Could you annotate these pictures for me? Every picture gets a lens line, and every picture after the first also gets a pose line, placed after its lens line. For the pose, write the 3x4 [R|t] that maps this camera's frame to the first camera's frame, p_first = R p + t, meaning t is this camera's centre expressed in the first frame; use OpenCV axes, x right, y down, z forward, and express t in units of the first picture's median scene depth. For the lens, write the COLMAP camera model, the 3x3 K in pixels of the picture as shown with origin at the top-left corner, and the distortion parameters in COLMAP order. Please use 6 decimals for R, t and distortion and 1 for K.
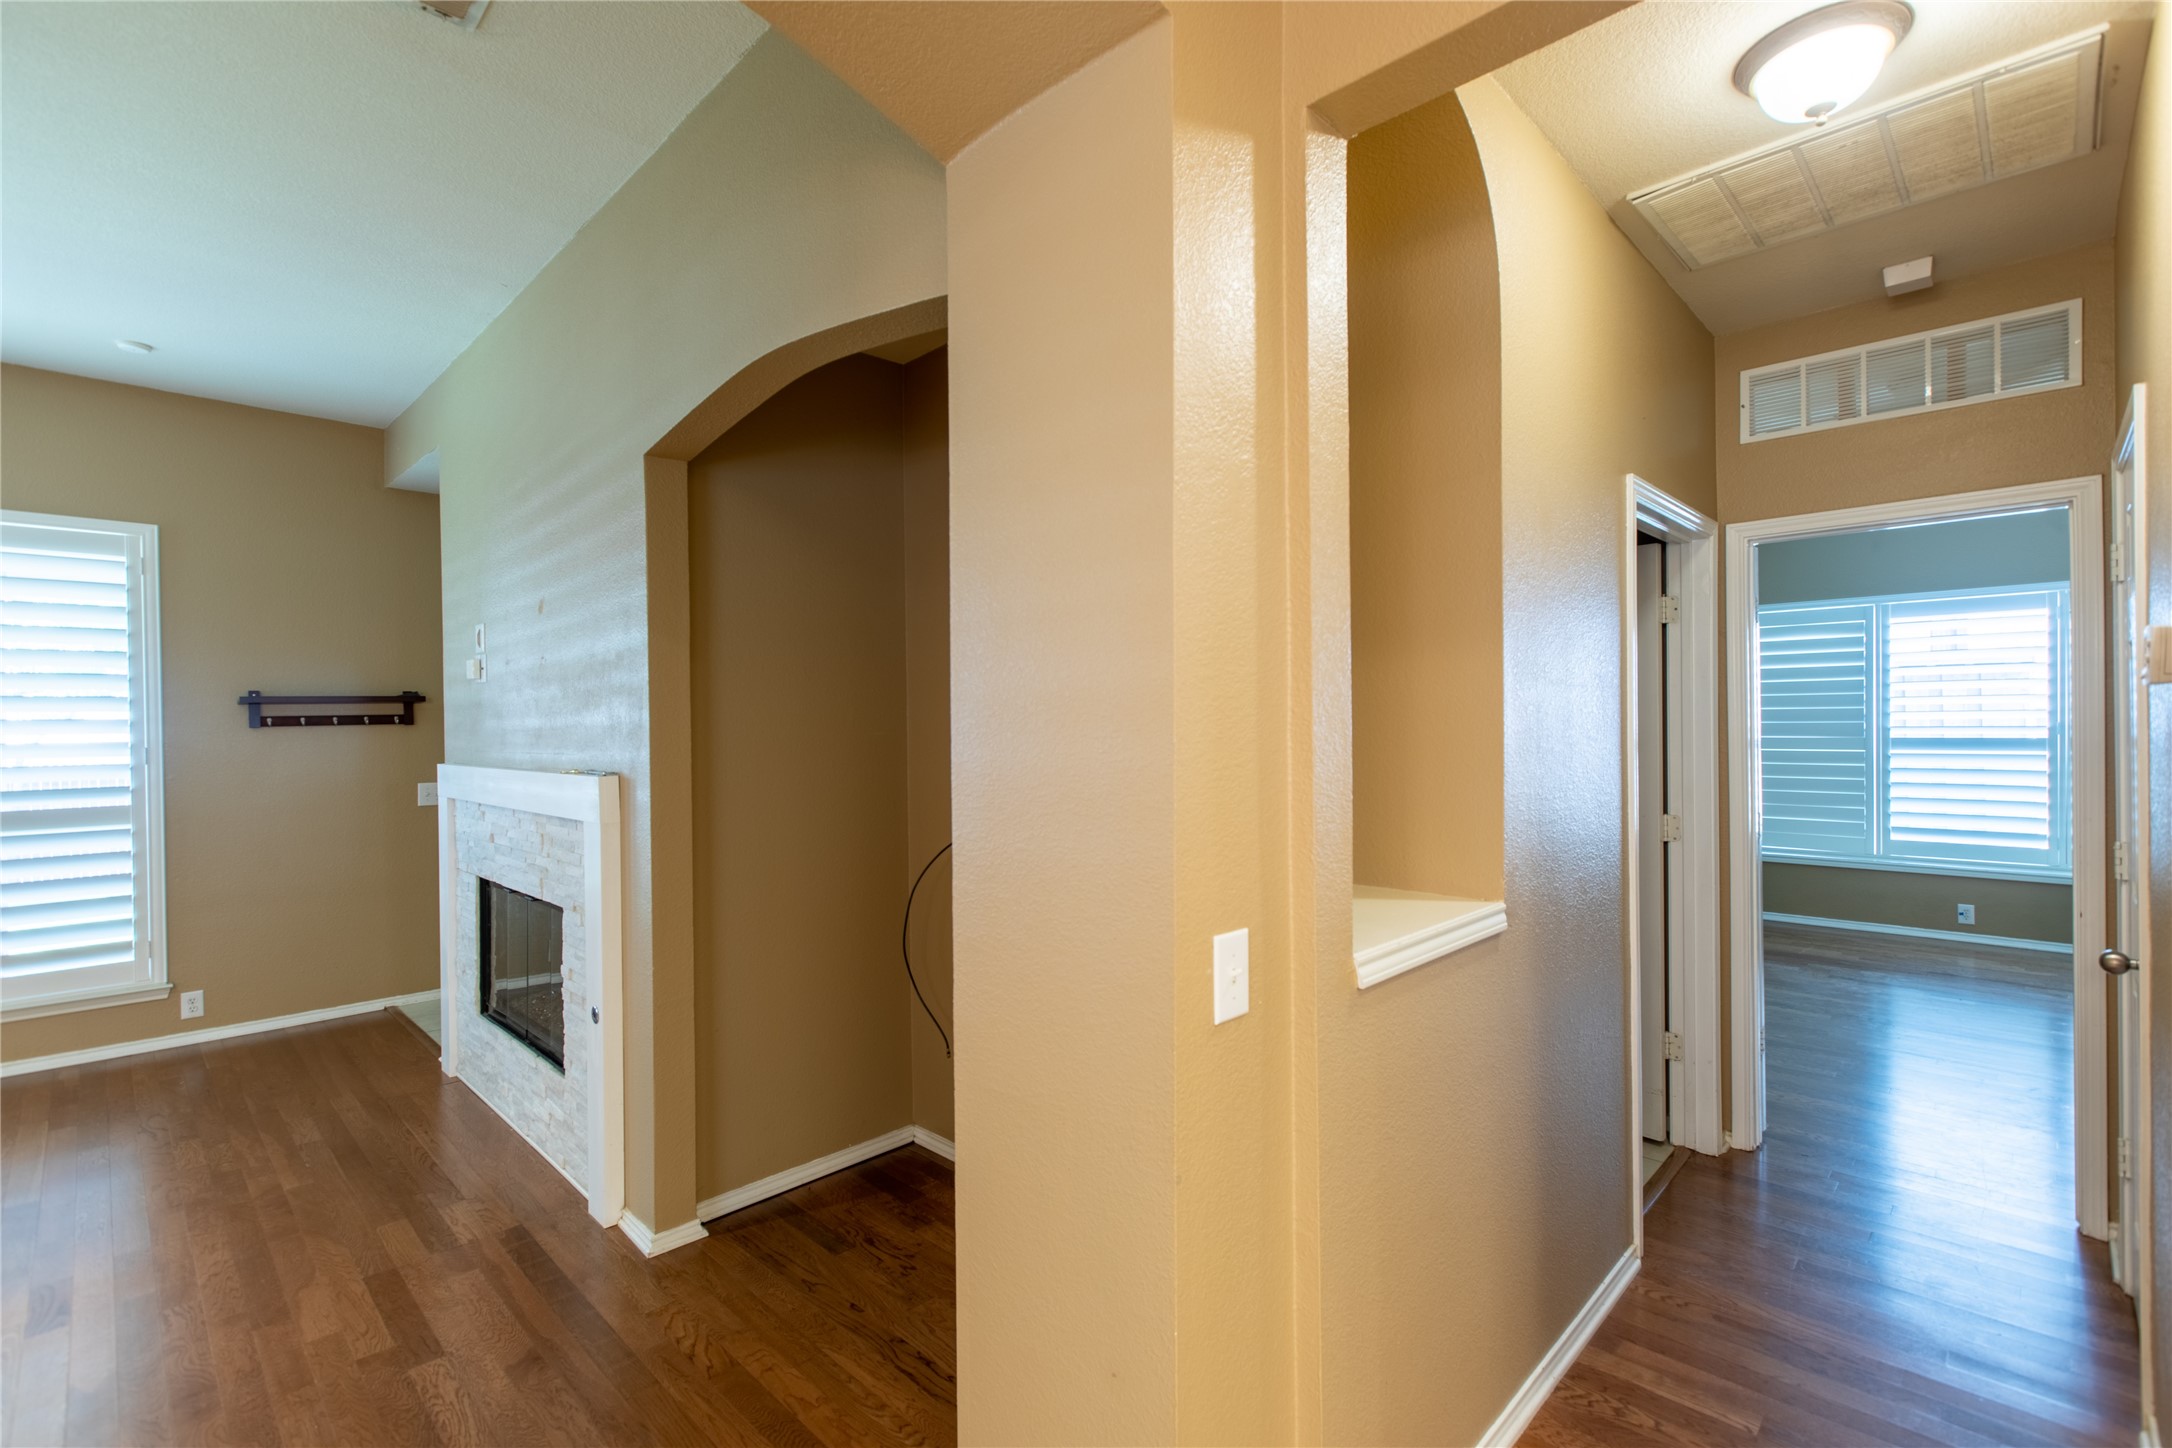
lens RADIAL K [[973.2, 0, 1086.9], [0, 973.2, 728.3], [0, 0, 1]] dist [0.003581, 0.000236]
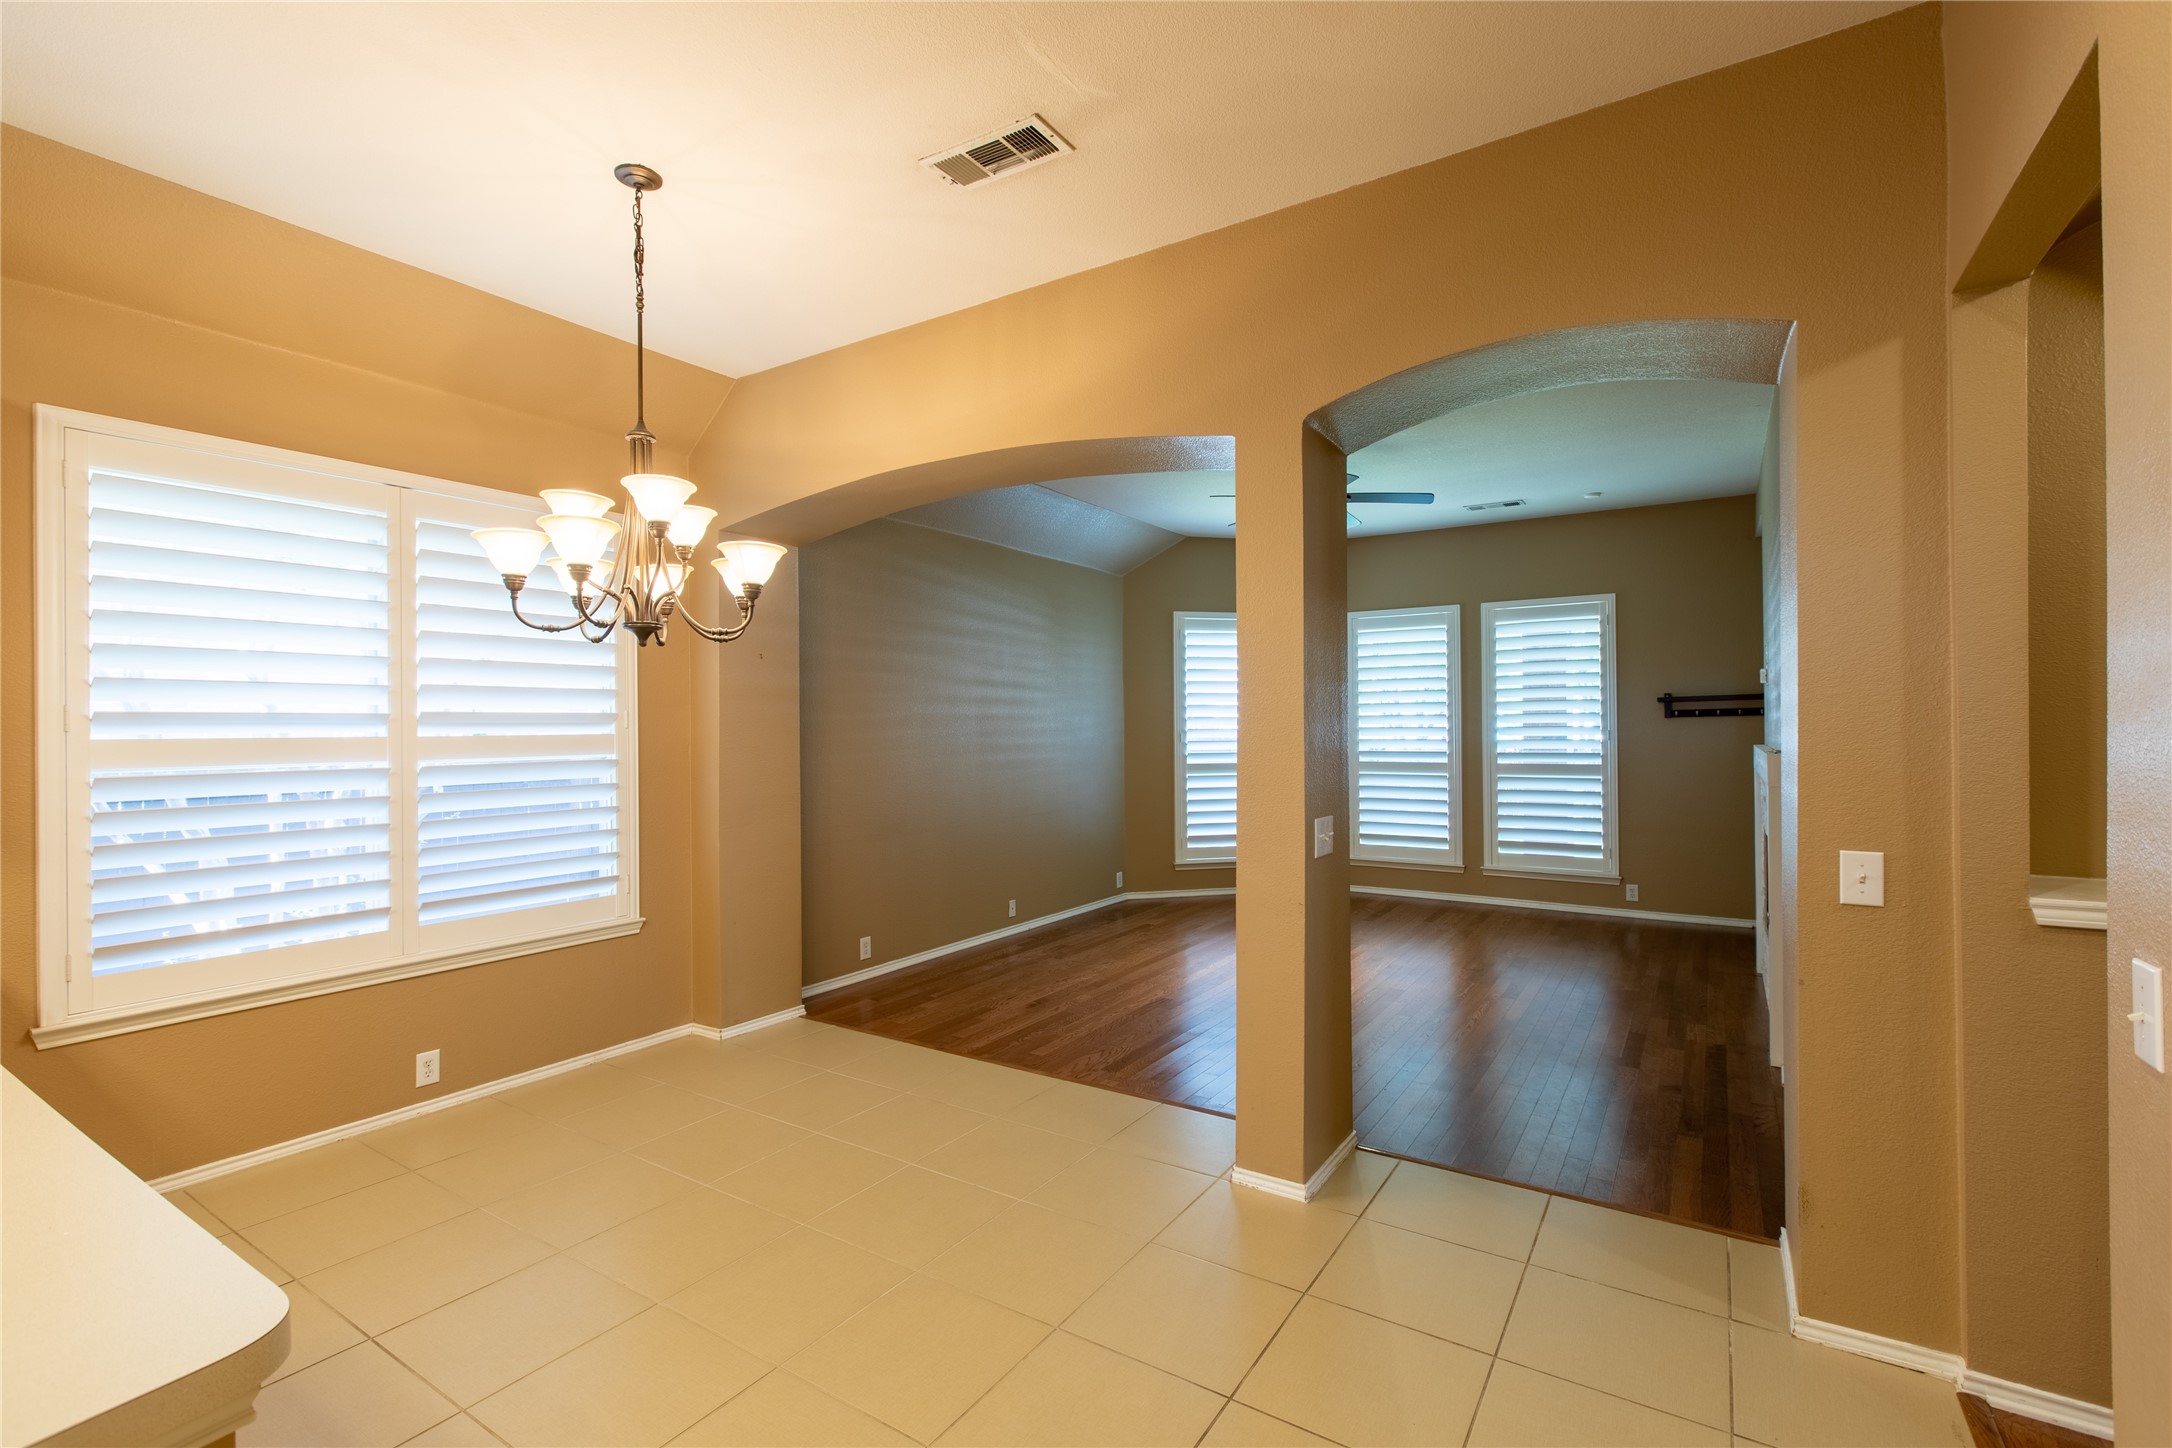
lens RADIAL K [[964.7, 0, 1090.3], [0, 964.7, 724.3], [0, 0, 1]] dist [0.003690, -0.000781]
pose [[0.199811, 0.008098, -0.979801, 0.513006], [0.001804, 0.999961, 0.008632, -0.006302], [0.979833, -0.003493, 0.199789, -0.201059]]
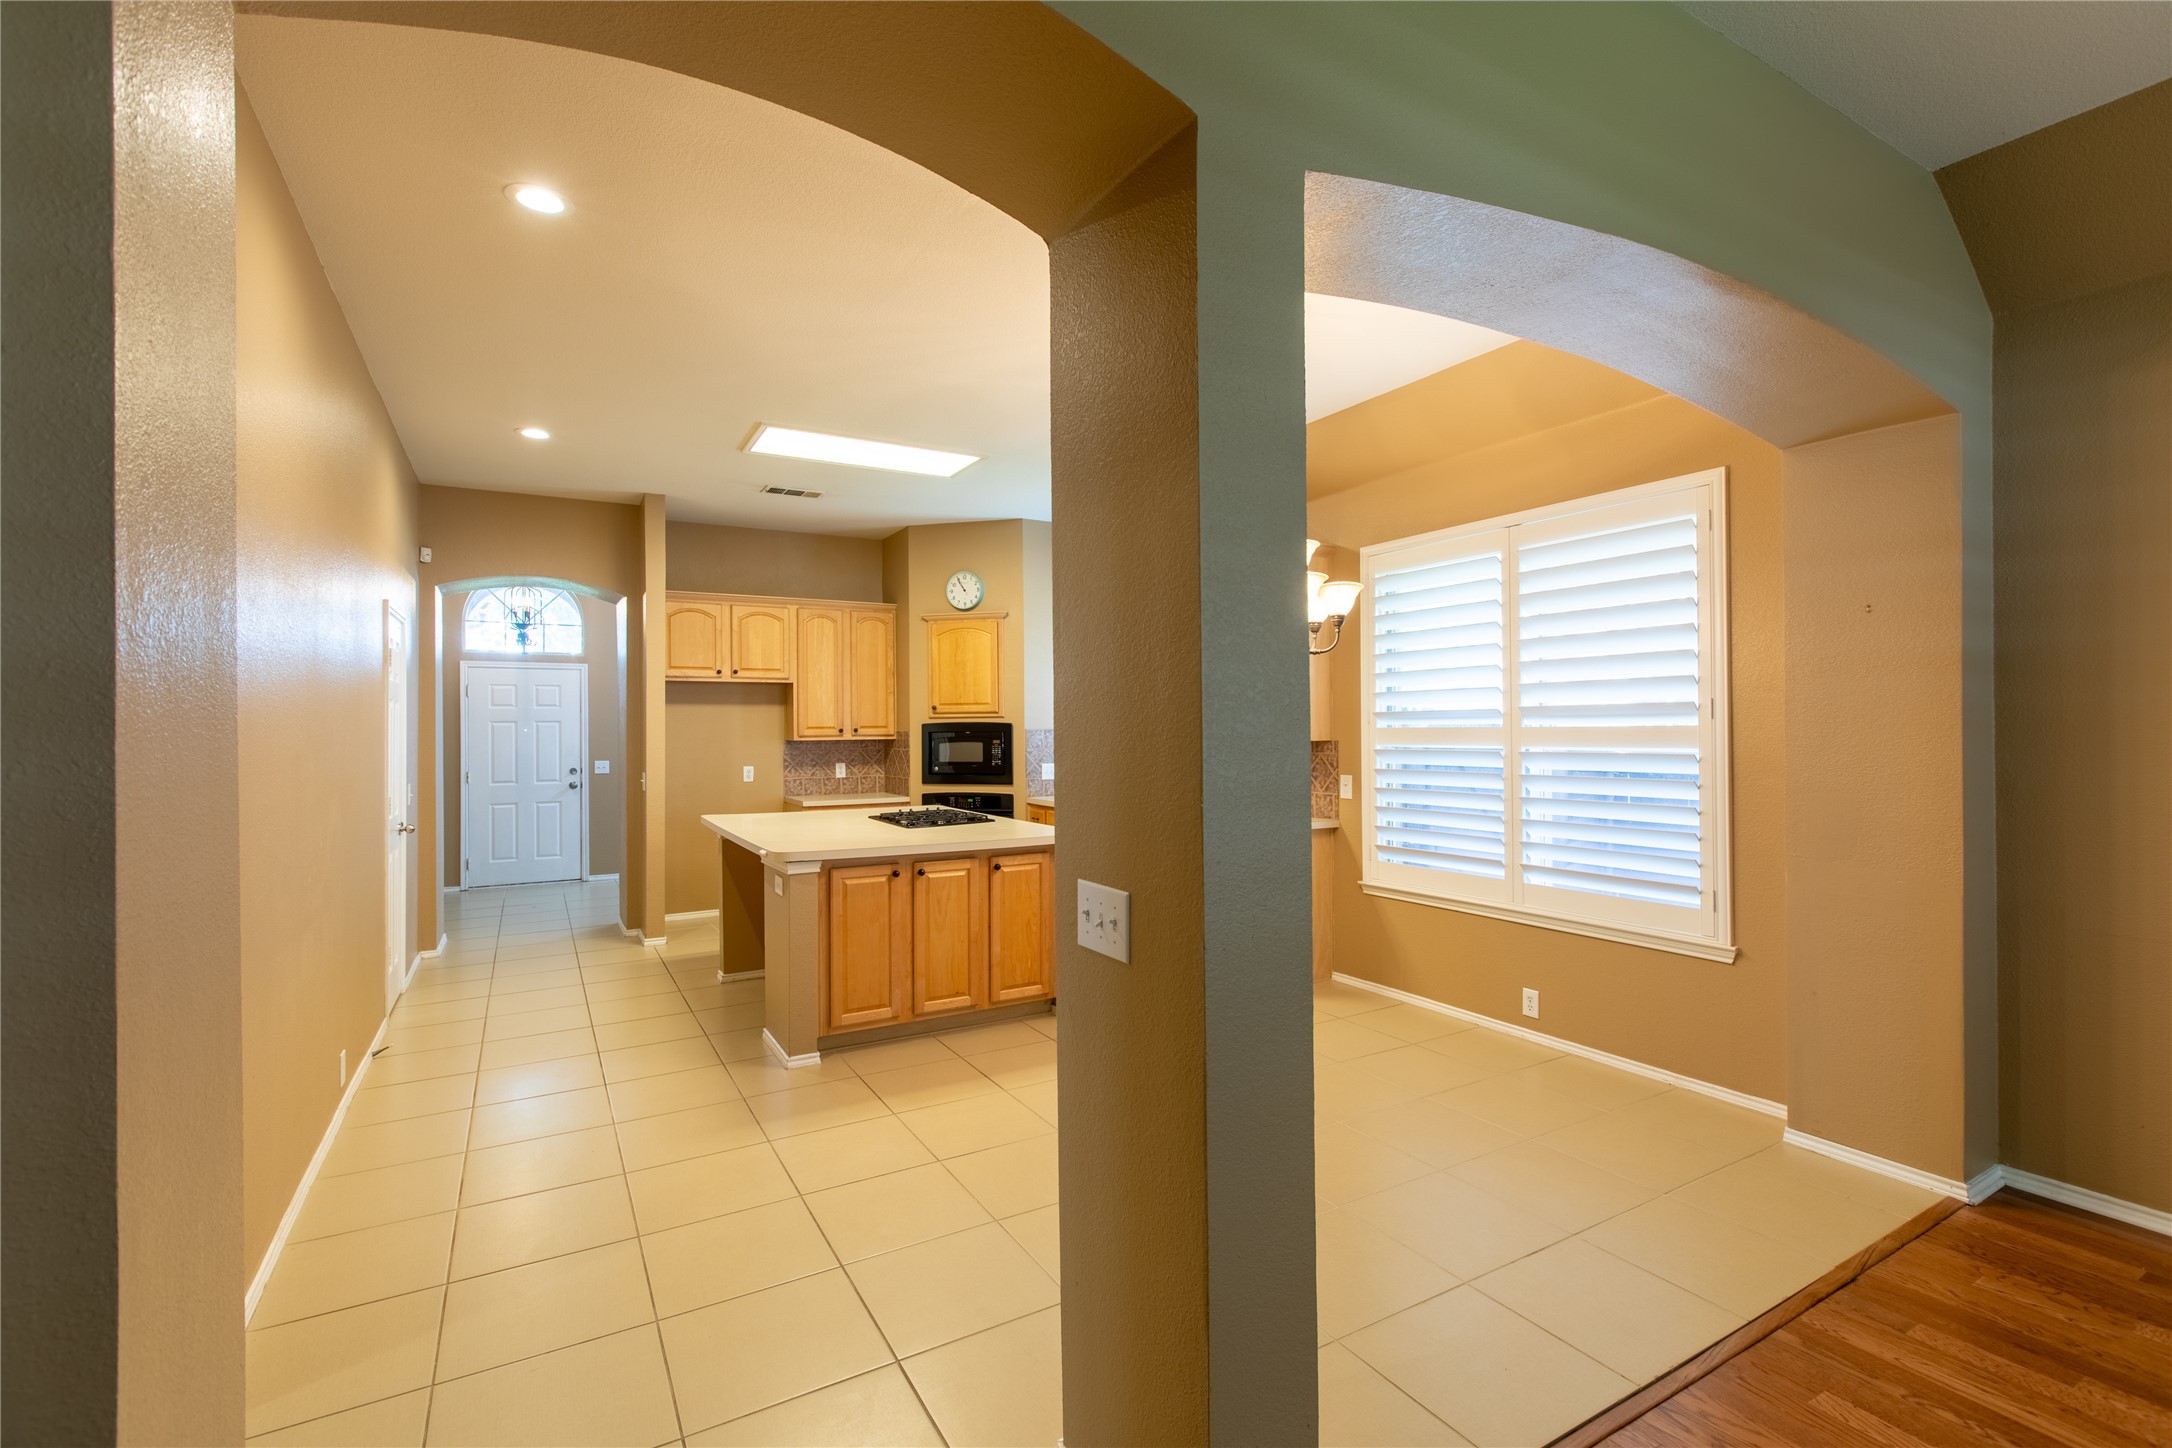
lens RADIAL K [[964.7, 0, 1087.7], [0, 964.7, 723.9], [0, 0, 1]] dist [-0.003411, 0.000329]
pose [[-0.963254, 0.019683, 0.267870, -0.329326], [0.018648, 0.999806, -0.006407, 0.006388], [-0.267944, -0.001176, -0.963434, 0.564753]]
